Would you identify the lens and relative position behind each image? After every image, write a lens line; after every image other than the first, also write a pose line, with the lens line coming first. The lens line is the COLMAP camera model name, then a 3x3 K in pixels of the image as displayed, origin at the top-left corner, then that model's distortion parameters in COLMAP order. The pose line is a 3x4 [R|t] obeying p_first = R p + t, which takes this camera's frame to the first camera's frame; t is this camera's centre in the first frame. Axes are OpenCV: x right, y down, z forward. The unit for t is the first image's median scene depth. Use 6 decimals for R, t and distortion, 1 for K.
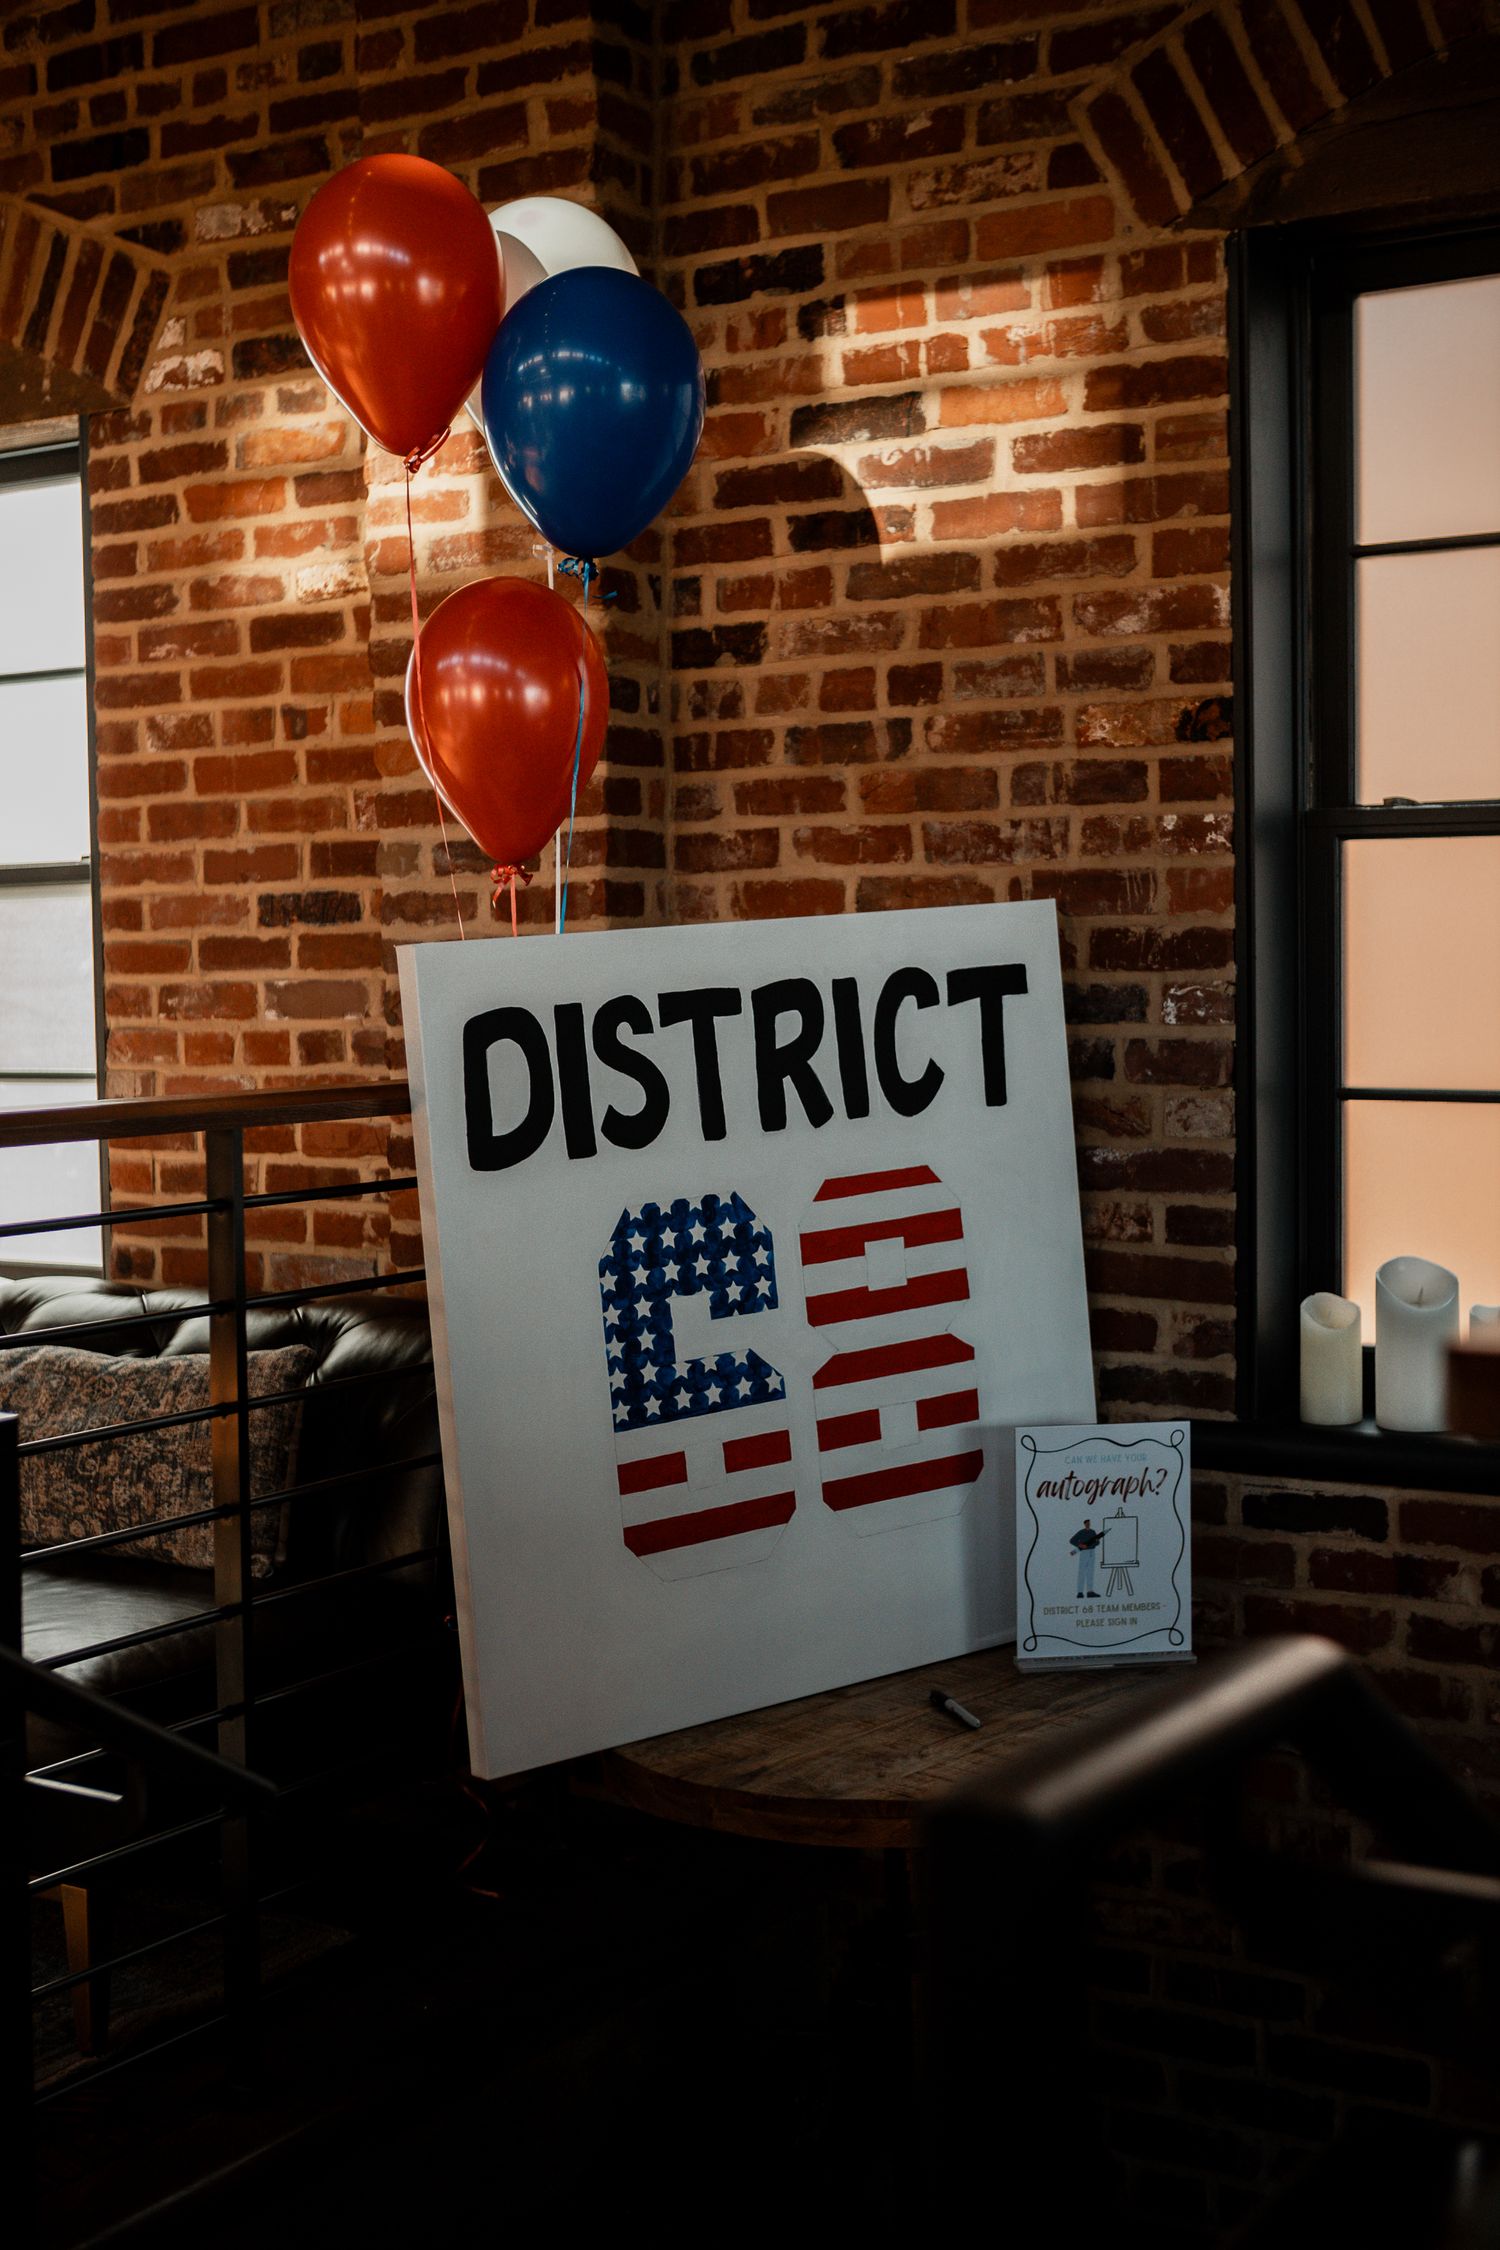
lens RADIAL K [[2868.7, 0, 750.0], [0, 2868.7, 1125.0], [0, 0, 1]] dist [-0.011498, -0.007782]
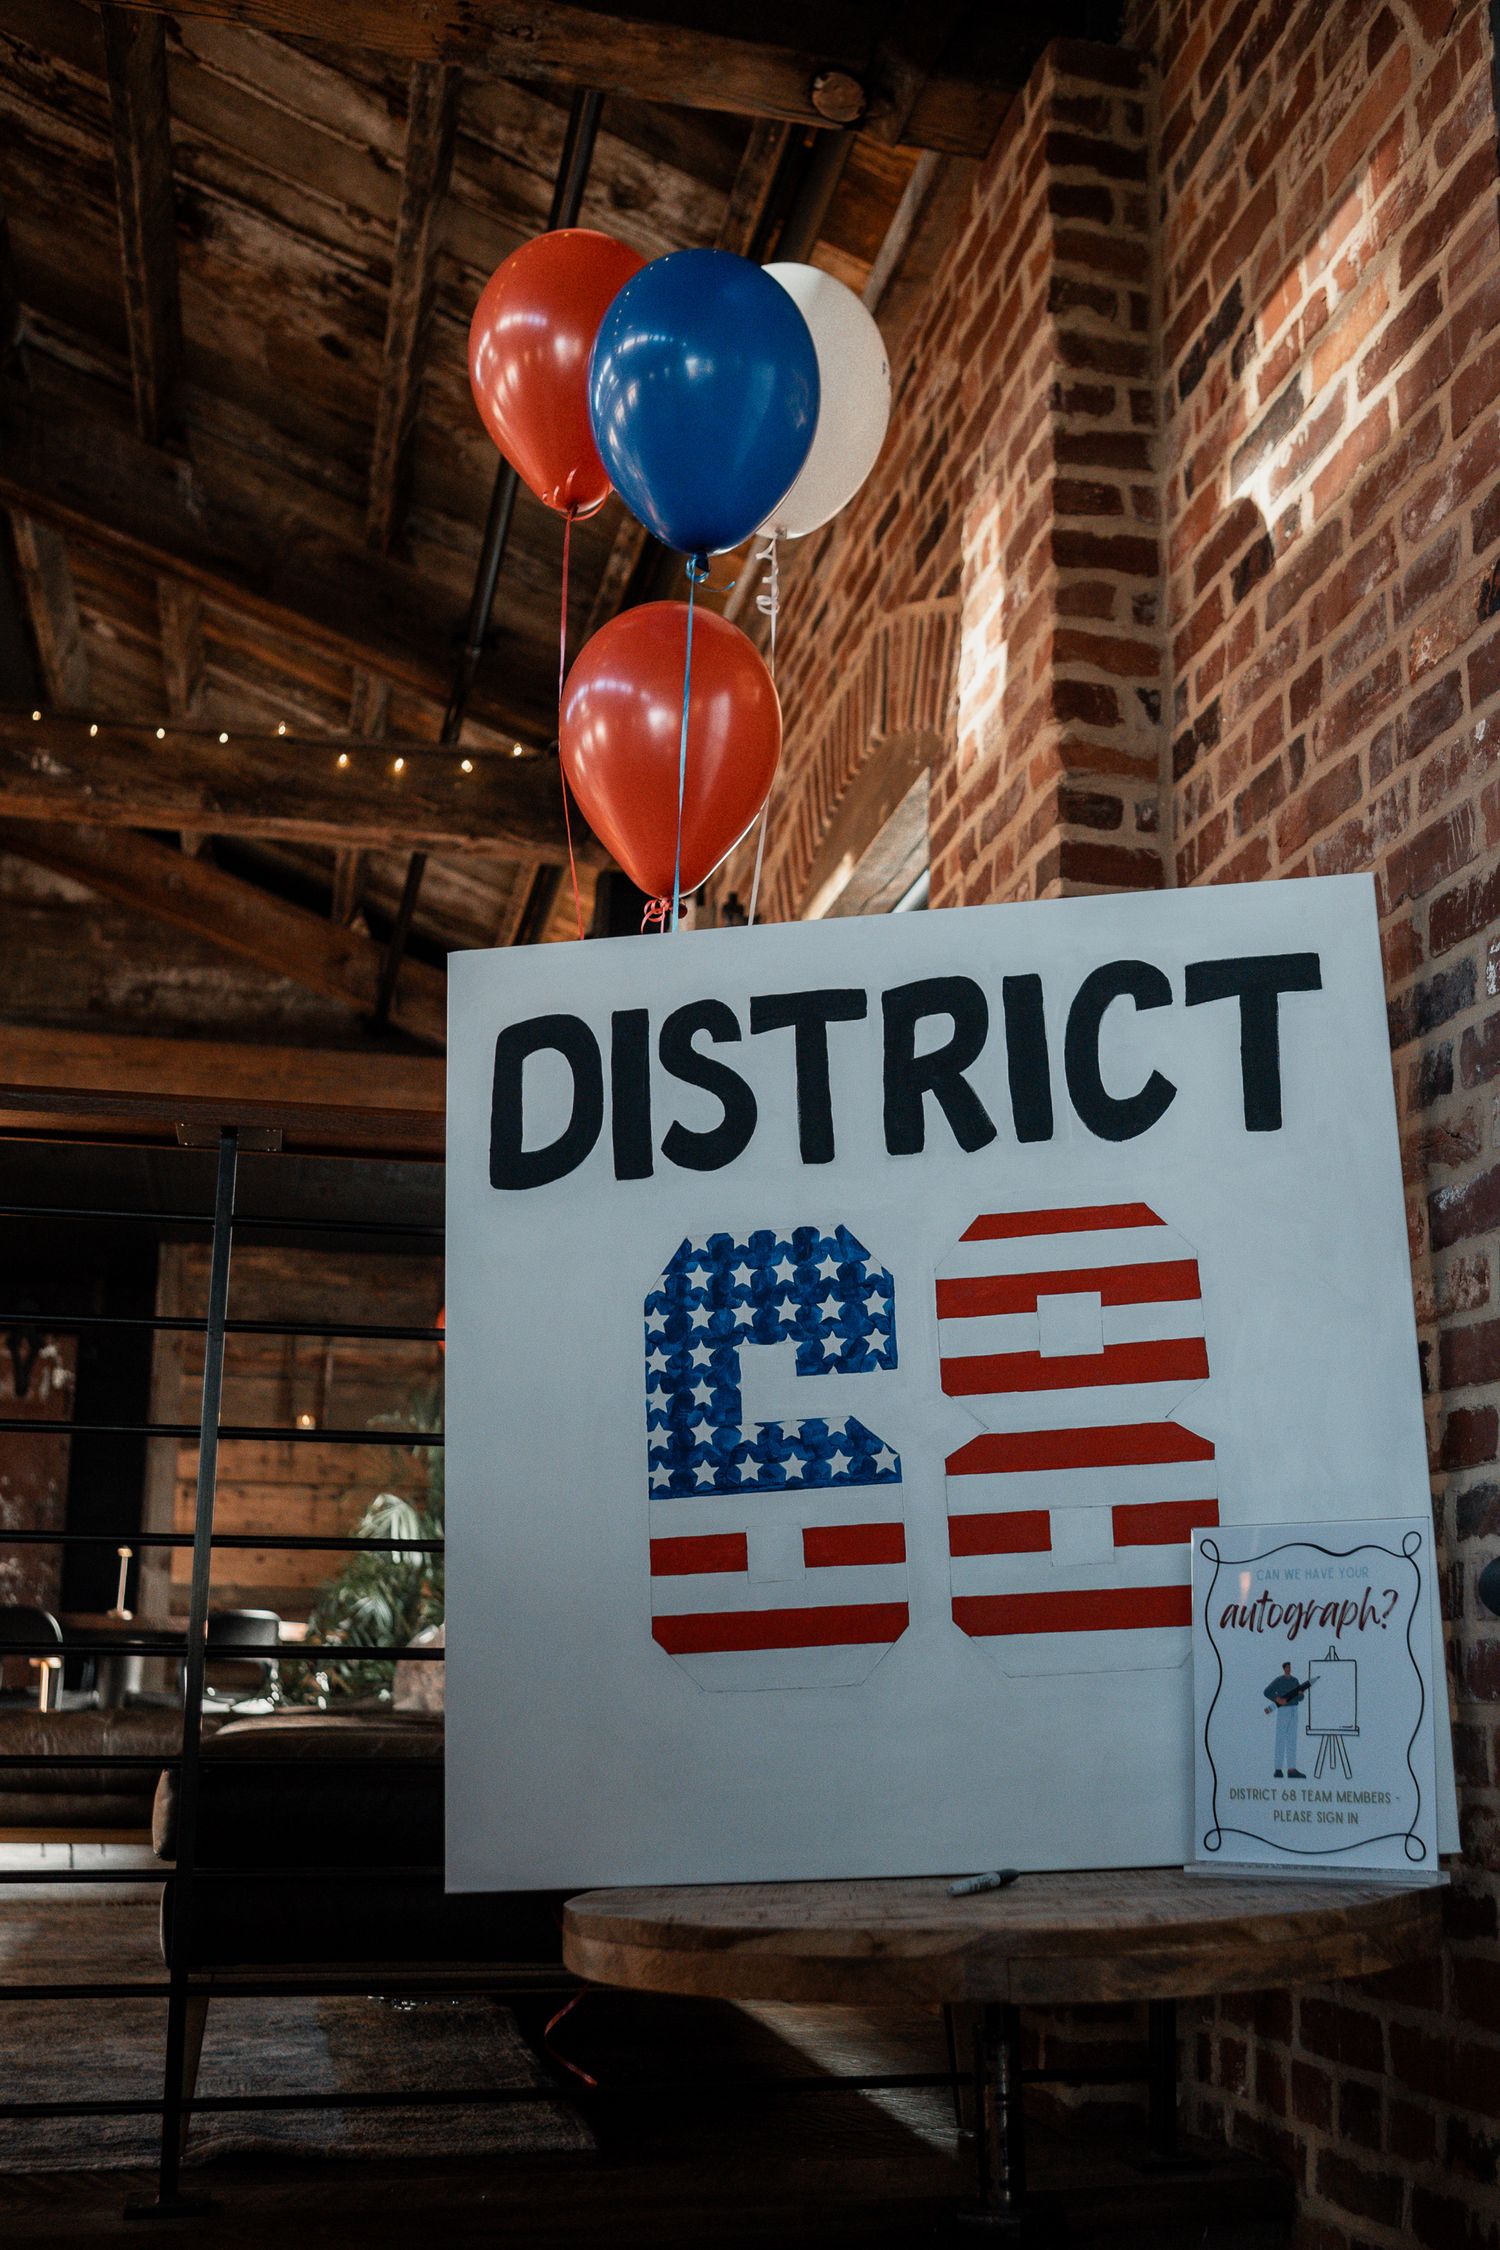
lens RADIAL K [[2341.5, 0, 750.2], [0, 2341.5, 1229.0], [0, 0, 1]] dist [-0.076432, -0.000471]
pose [[0.731931, -0.102583, -0.673612, 0.421991], [-0.058953, 0.975361, -0.212593, 0.166652], [0.678823, 0.195315, 0.707849, 0.506215]]
